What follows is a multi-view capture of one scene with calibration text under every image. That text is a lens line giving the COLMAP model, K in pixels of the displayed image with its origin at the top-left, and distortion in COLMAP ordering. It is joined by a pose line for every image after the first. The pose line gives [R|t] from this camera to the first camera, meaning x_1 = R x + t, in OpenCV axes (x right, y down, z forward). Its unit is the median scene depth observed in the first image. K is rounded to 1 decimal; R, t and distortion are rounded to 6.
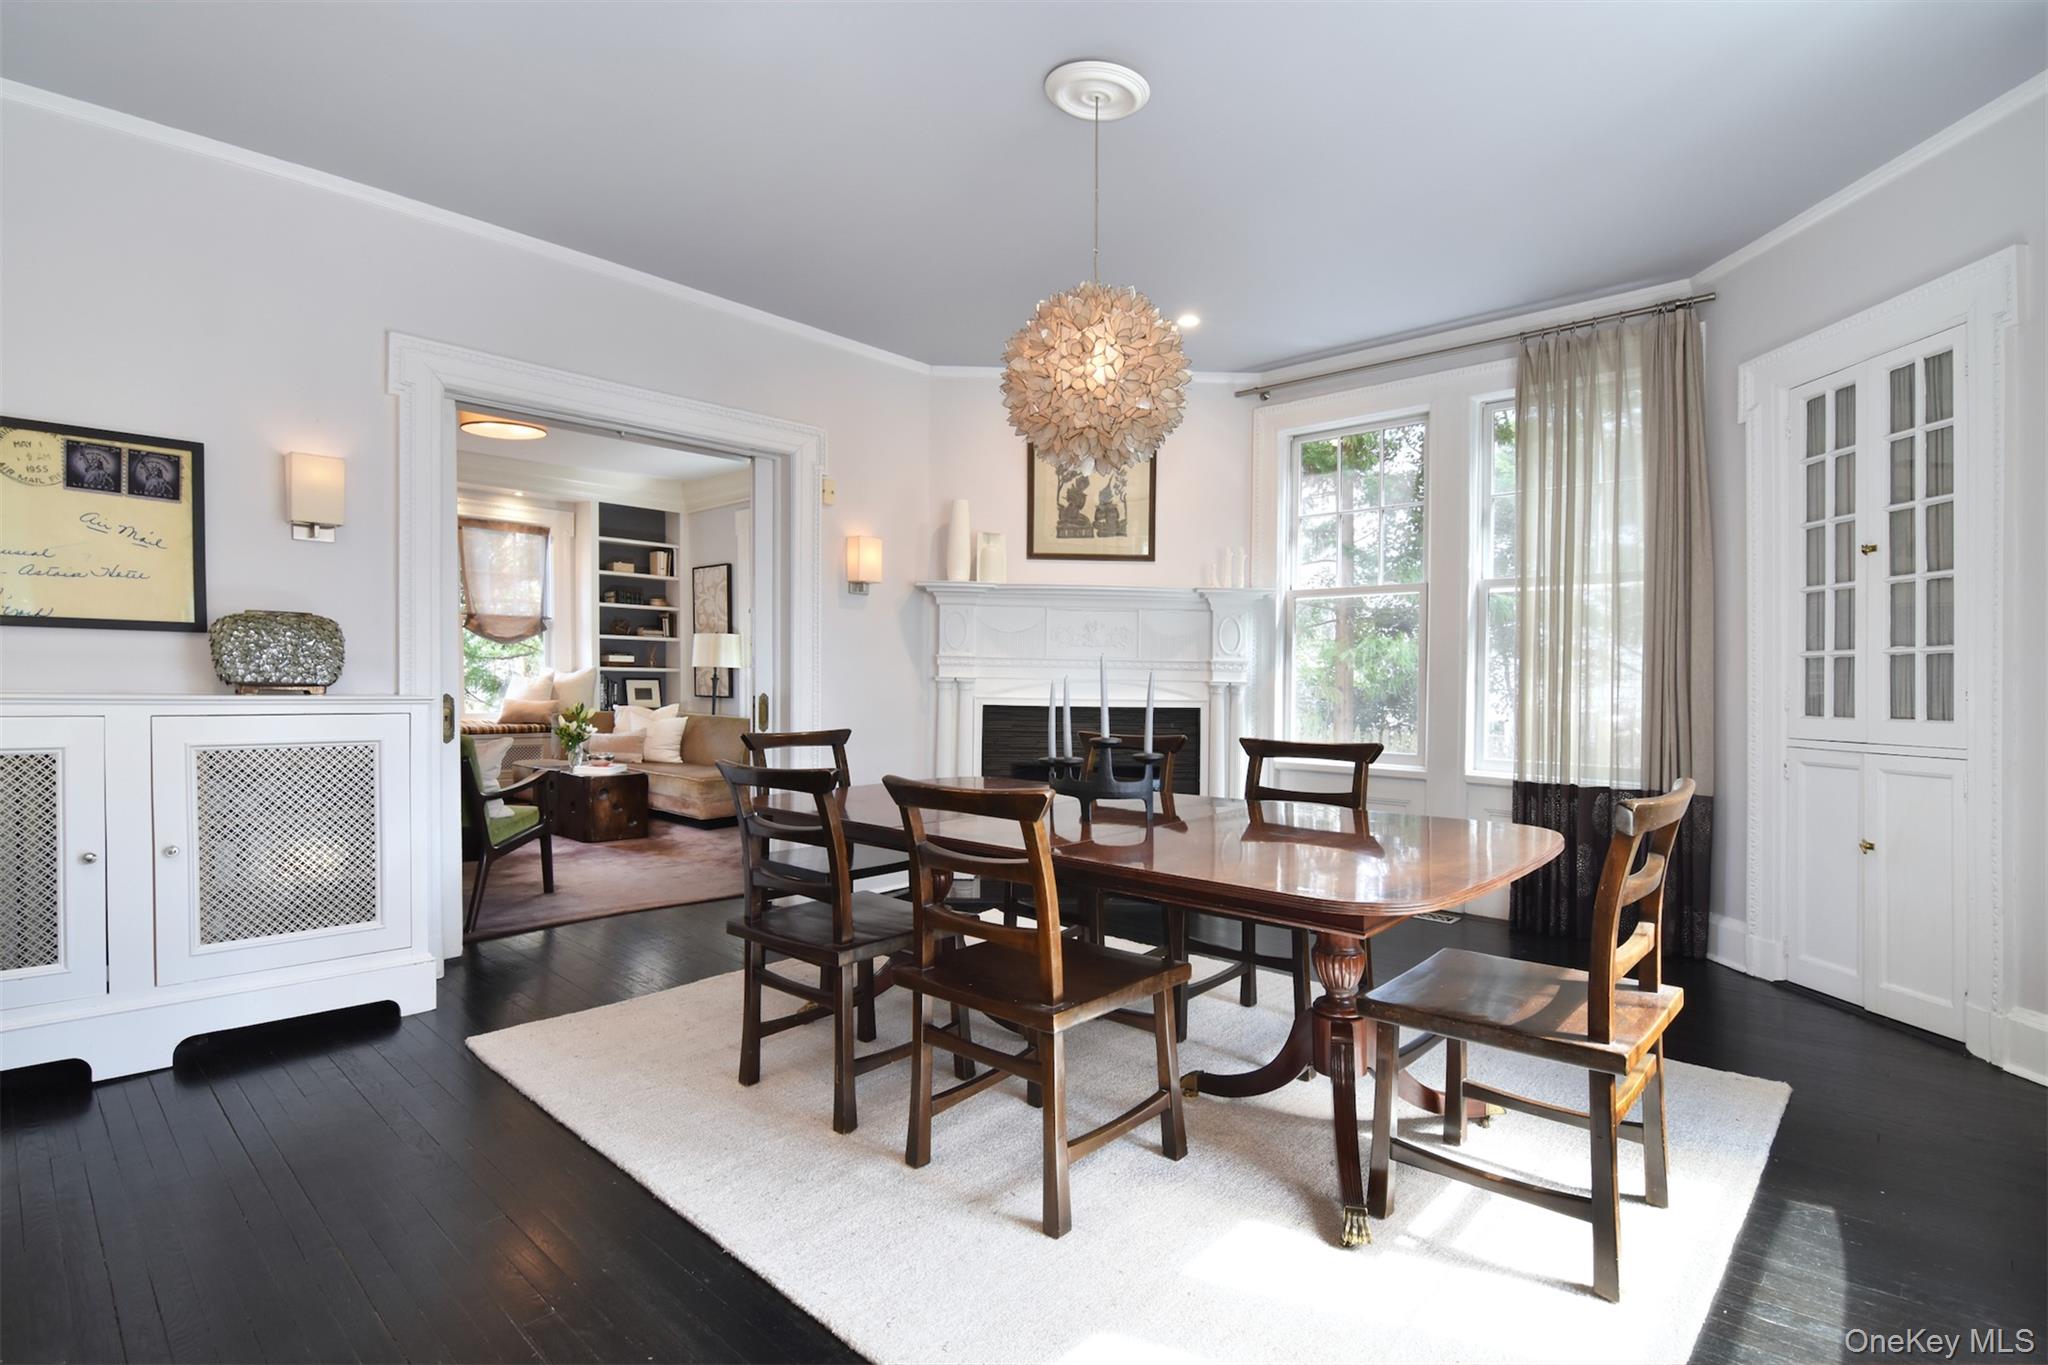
lens RADIAL K [[1013.6, 0, 1054.0], [0, 1013.6, 688.1], [0, 0, 1]] dist [-0.000271, -0.000198]
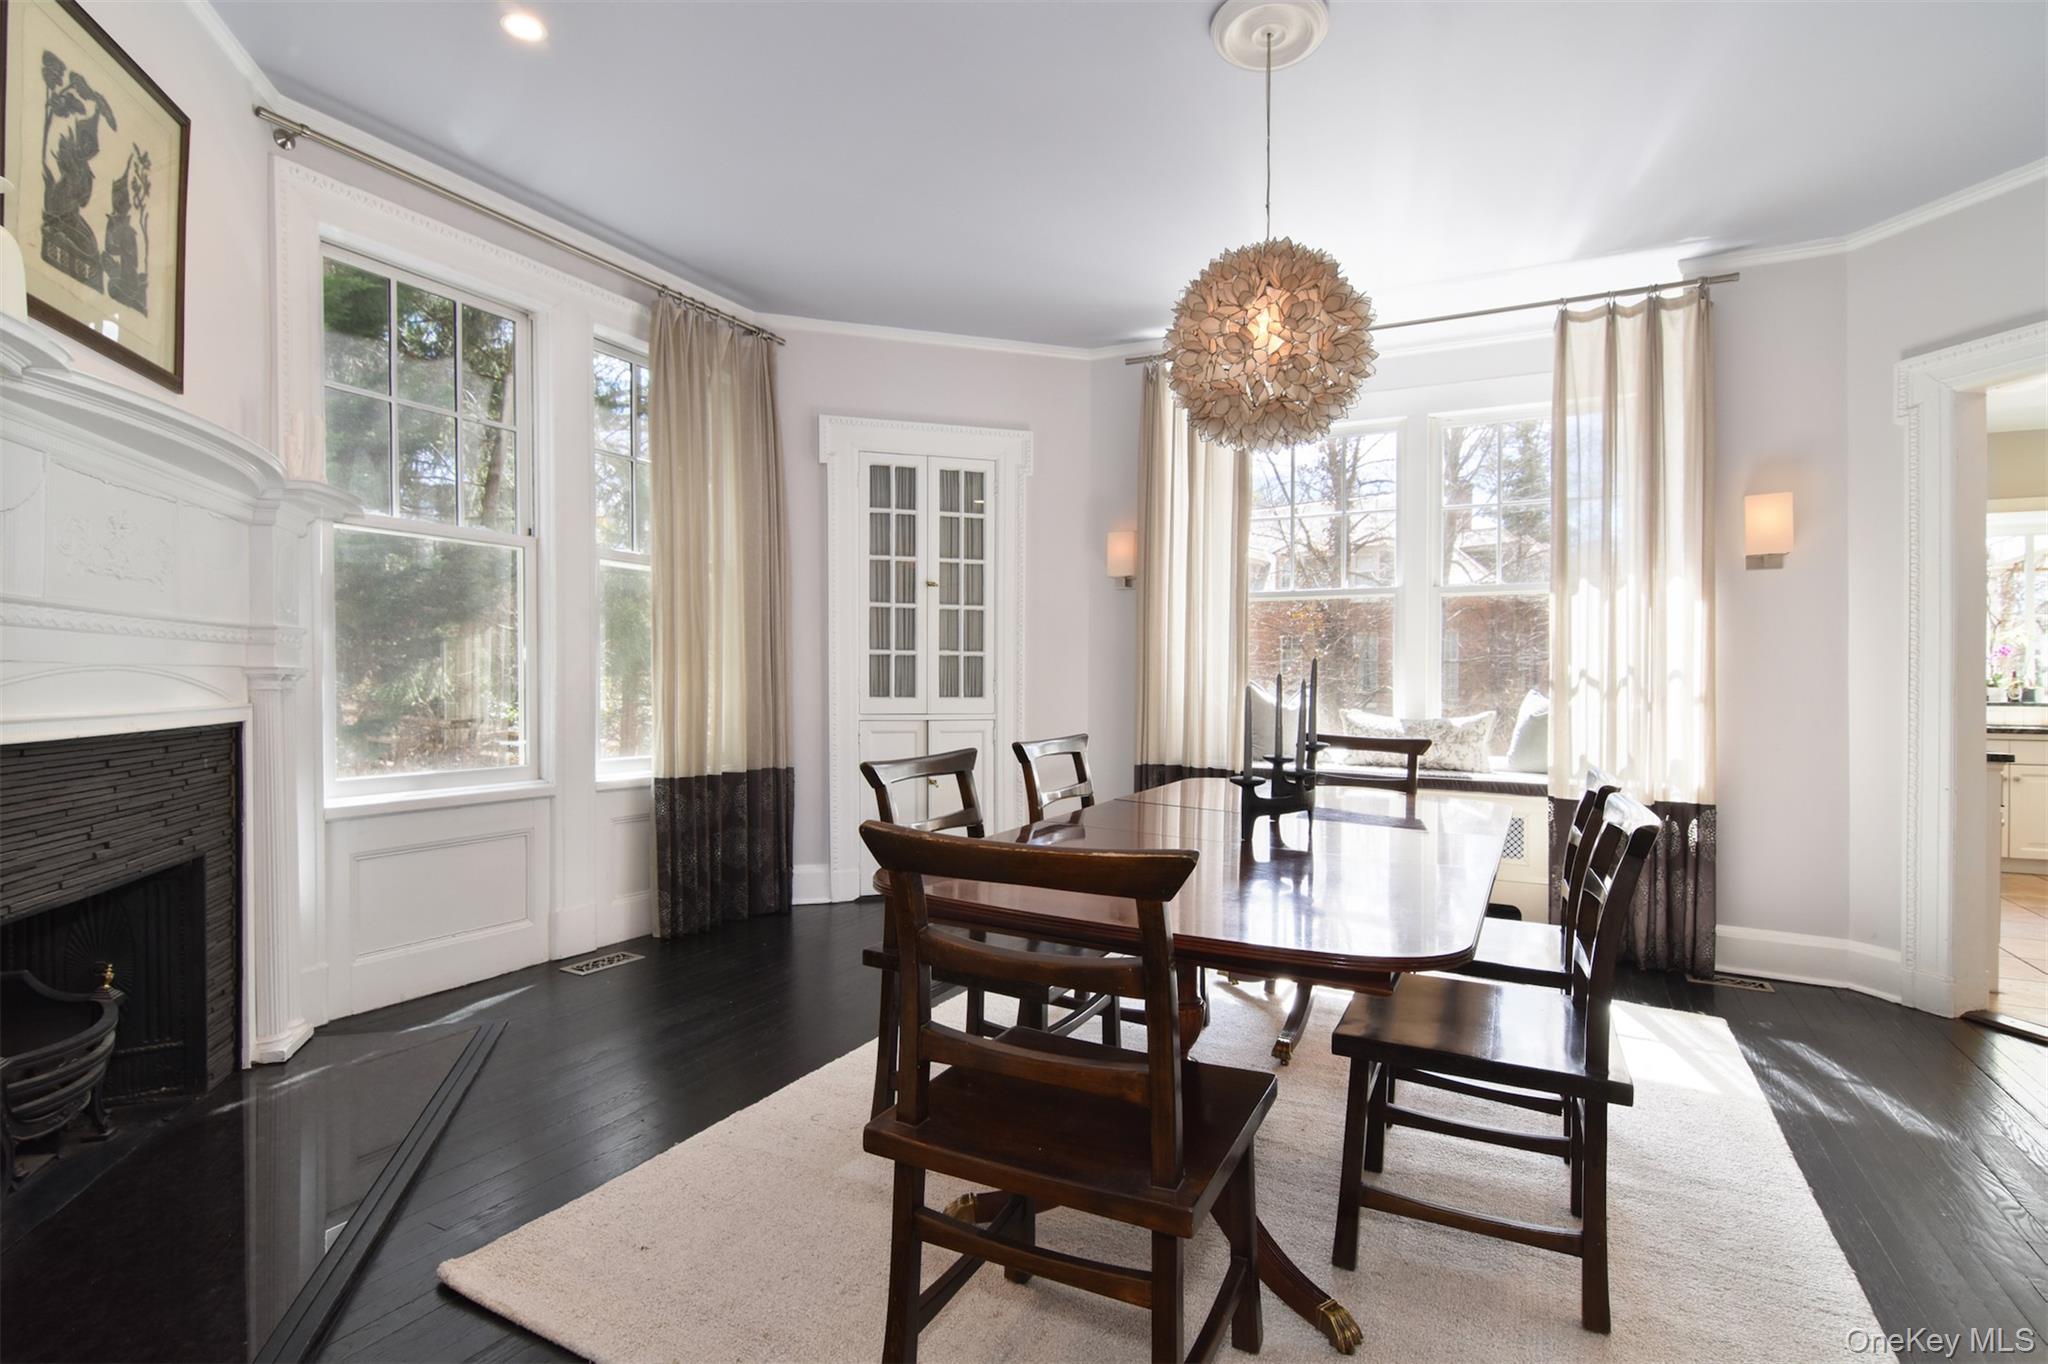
lens RADIAL K [[1020.0, 0, 1016.2], [0, 1020.0, 671.8], [0, 0, 1]] dist [-0.002486, -0.009839]
pose [[-0.243493, -0.008320, 0.969867, -0.337441], [-0.011064, 0.999922, 0.005800, -0.008943], [-0.969839, -0.009318, -0.243566, 0.610201]]
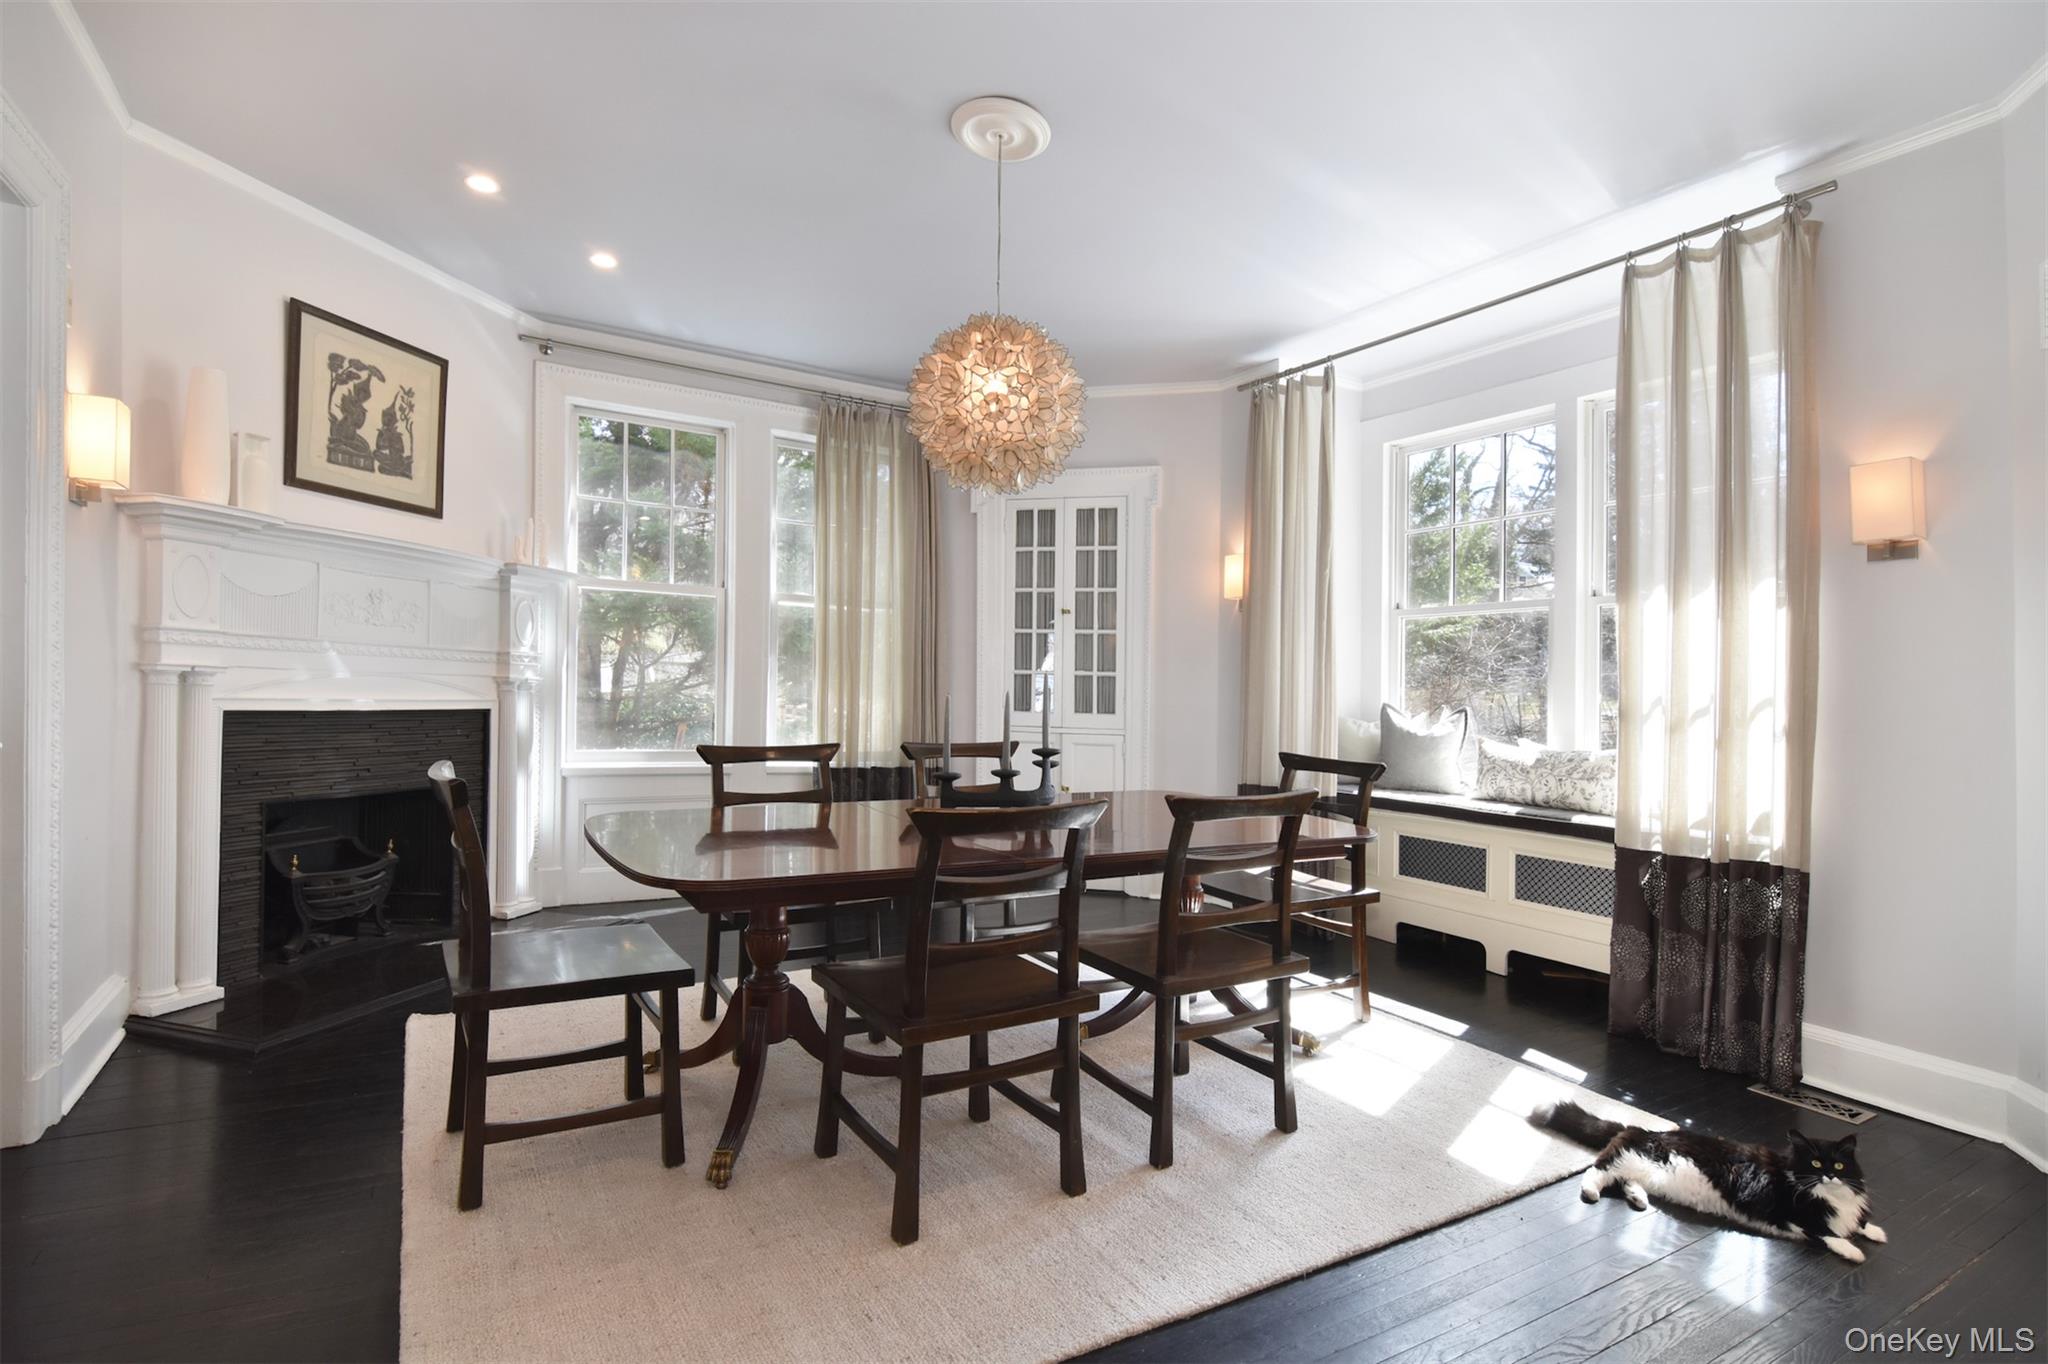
lens RADIAL K [[1012.5, 0, 988.2], [0, 1012.5, 674.5], [0, 0, 1]] dist [-0.001420, -0.000745]
pose [[0.306842, 0.014448, 0.951651, -0.406939], [-0.021977, 0.999726, -0.008091, -0.008221], [-0.951507, -0.018432, 0.307075, 0.296946]]
